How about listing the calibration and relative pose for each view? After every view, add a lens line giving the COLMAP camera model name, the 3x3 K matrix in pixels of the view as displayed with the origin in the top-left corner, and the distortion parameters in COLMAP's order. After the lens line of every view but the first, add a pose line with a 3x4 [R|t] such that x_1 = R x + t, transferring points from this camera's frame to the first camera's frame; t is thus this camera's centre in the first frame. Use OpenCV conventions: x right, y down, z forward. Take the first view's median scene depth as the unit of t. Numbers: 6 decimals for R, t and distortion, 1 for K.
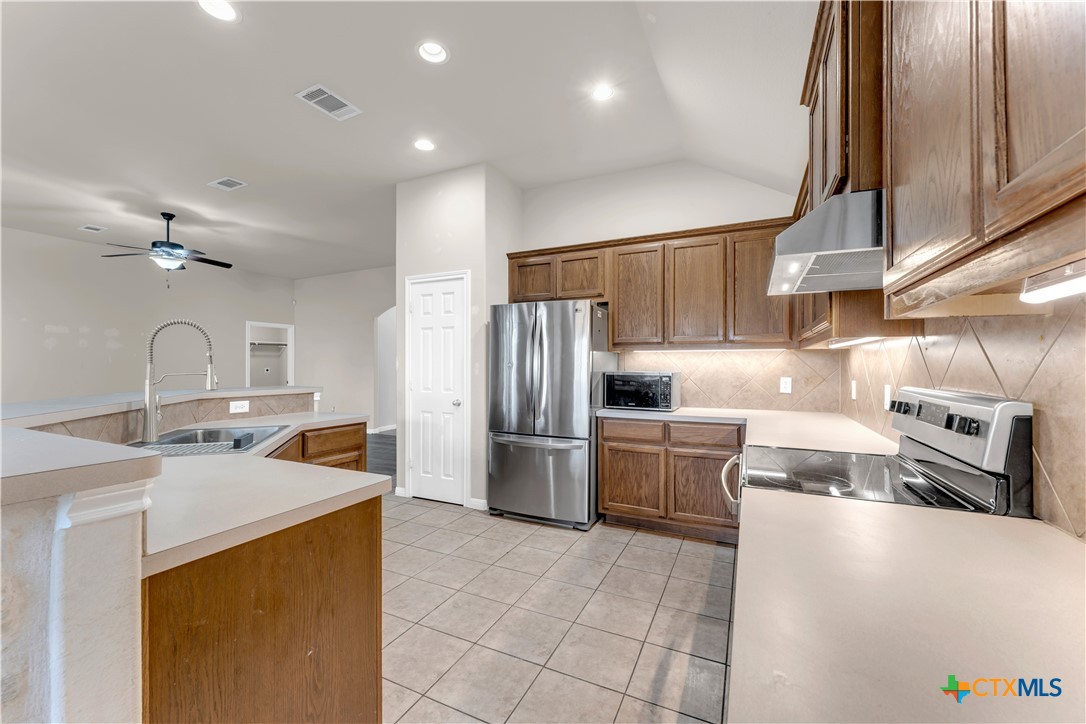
lens RADIAL K [[429.7, 0, 542.8], [0, 429.7, 364.0], [0, 0, 1]] dist [0.000071, -0.000109]
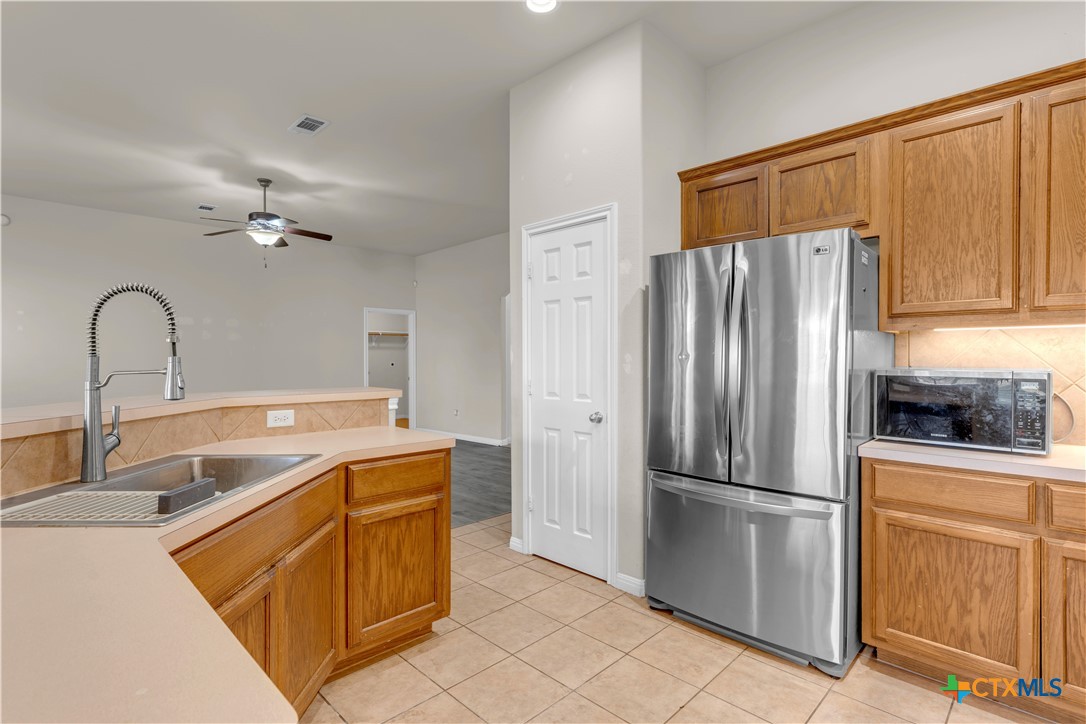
lens RADIAL K [[531.5, 0, 537.9], [0, 531.5, 363.7], [0, 0, 1]] dist [0.002534, 0.000133]
pose [[0.943965, 0.001479, -0.330044, -0.026229], [0.002771, 0.999919, 0.012408, 0.001598], [0.330035, -0.012627, 0.943884, 0.258338]]
